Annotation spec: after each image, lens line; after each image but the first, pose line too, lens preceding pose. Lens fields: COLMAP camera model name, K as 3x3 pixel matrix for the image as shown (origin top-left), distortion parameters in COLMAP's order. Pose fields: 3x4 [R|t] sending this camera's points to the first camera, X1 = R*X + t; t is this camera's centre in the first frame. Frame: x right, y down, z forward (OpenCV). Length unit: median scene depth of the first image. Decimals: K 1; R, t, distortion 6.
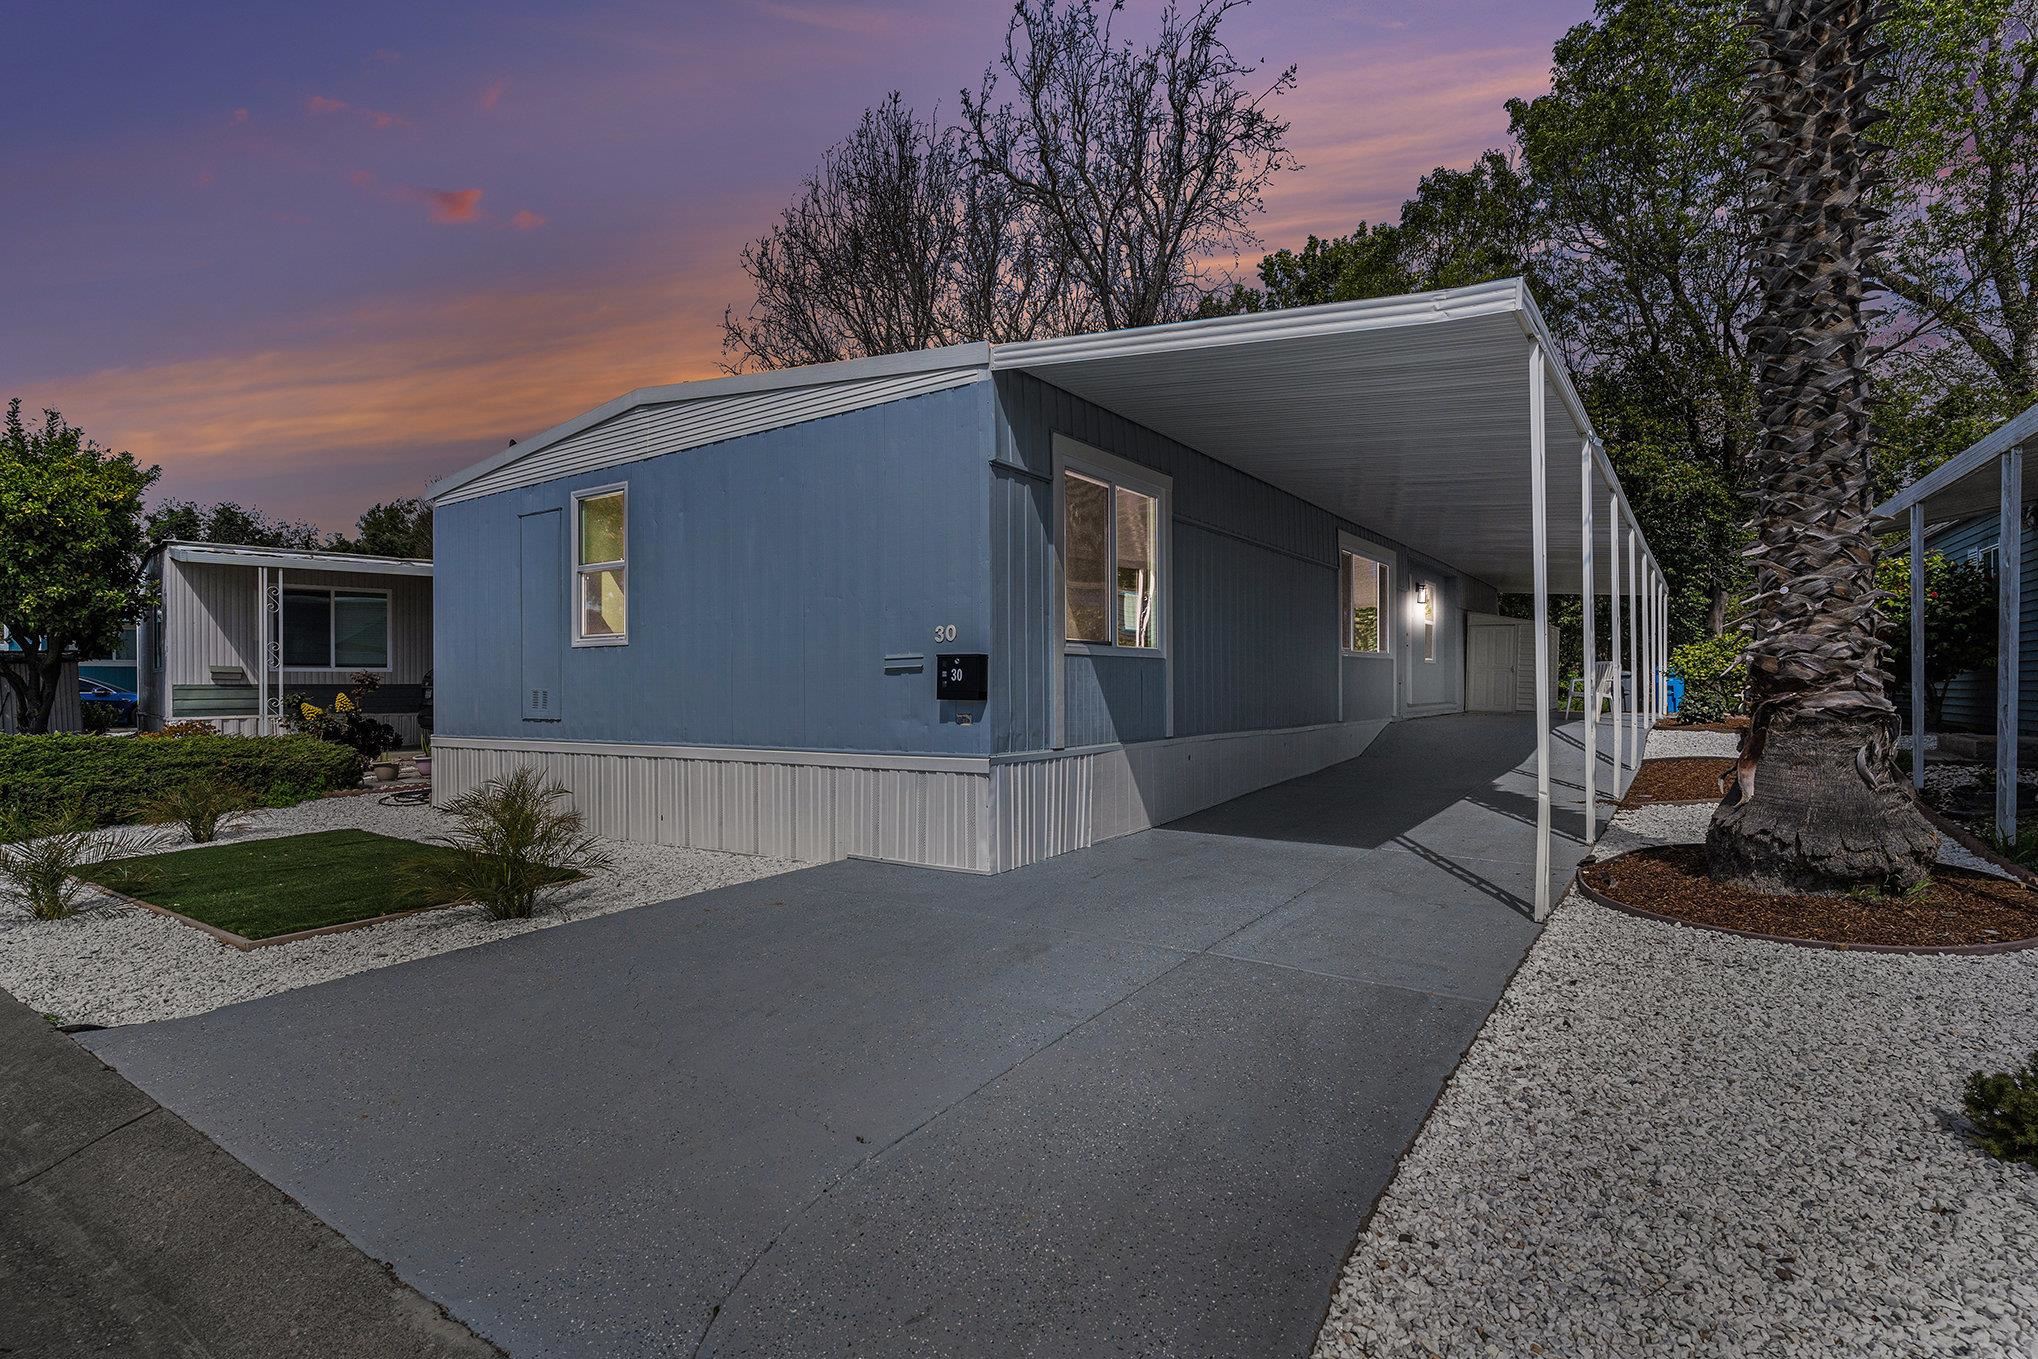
lens RADIAL K [[984.6, 0, 1008.4], [0, 984.6, 686.9], [0, 0, 1]] dist [0.007003, 0.000299]
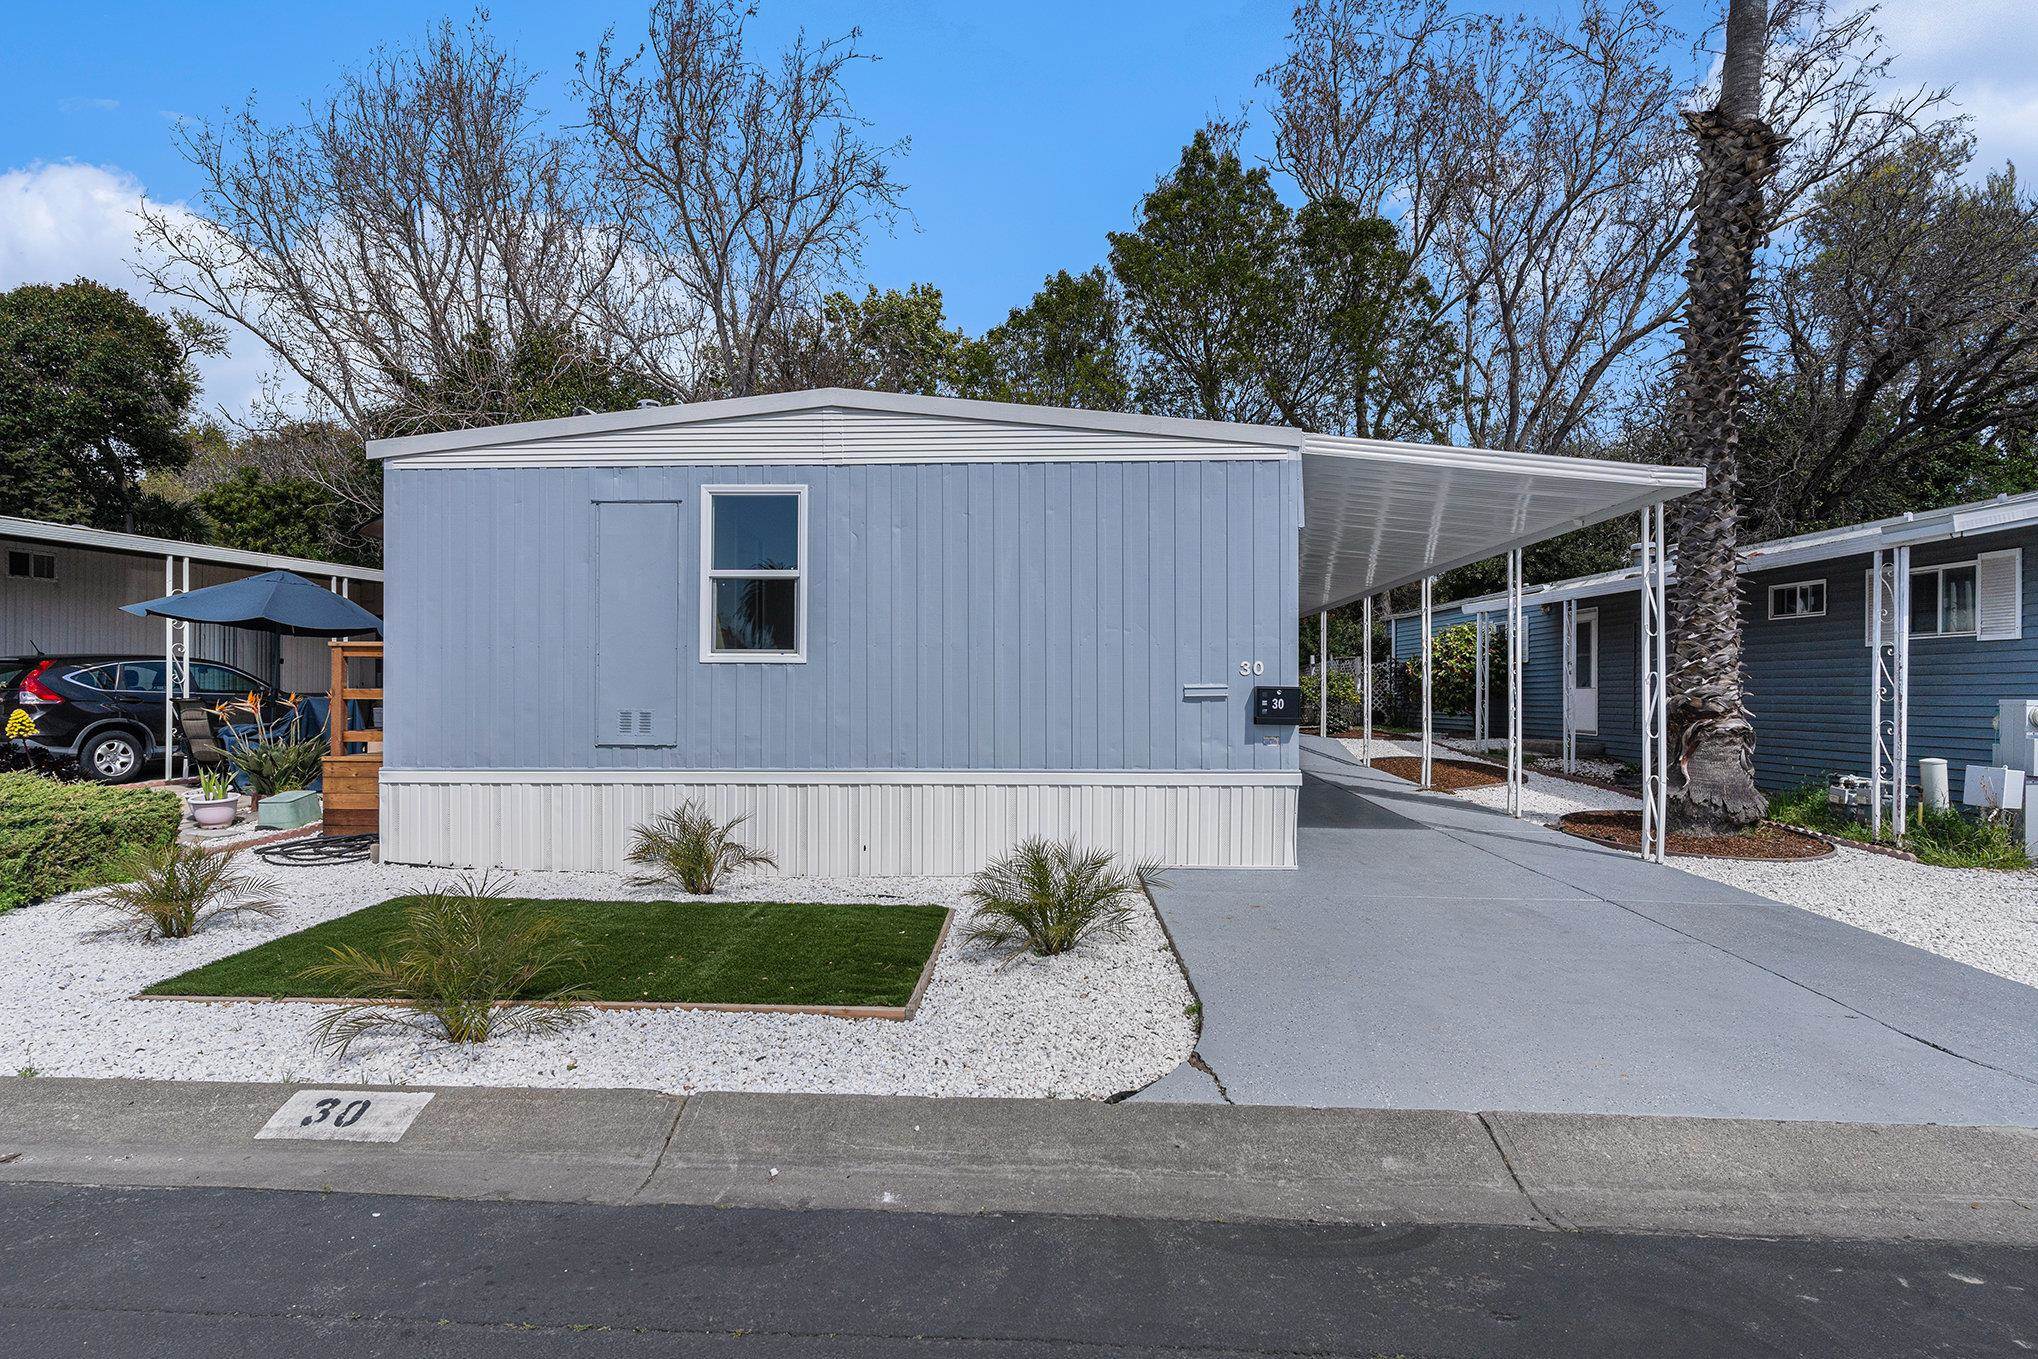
lens RADIAL K [[953.0, 0, 1020.7], [0, 953.0, 697.9], [0, 0, 1]] dist [0.002797, -0.000192]
pose [[0.849143, 0.008939, 0.528087, -0.926464], [-0.009987, 0.999950, -0.000868, -0.015232], [-0.528069, -0.004537, 0.849190, 0.183735]]
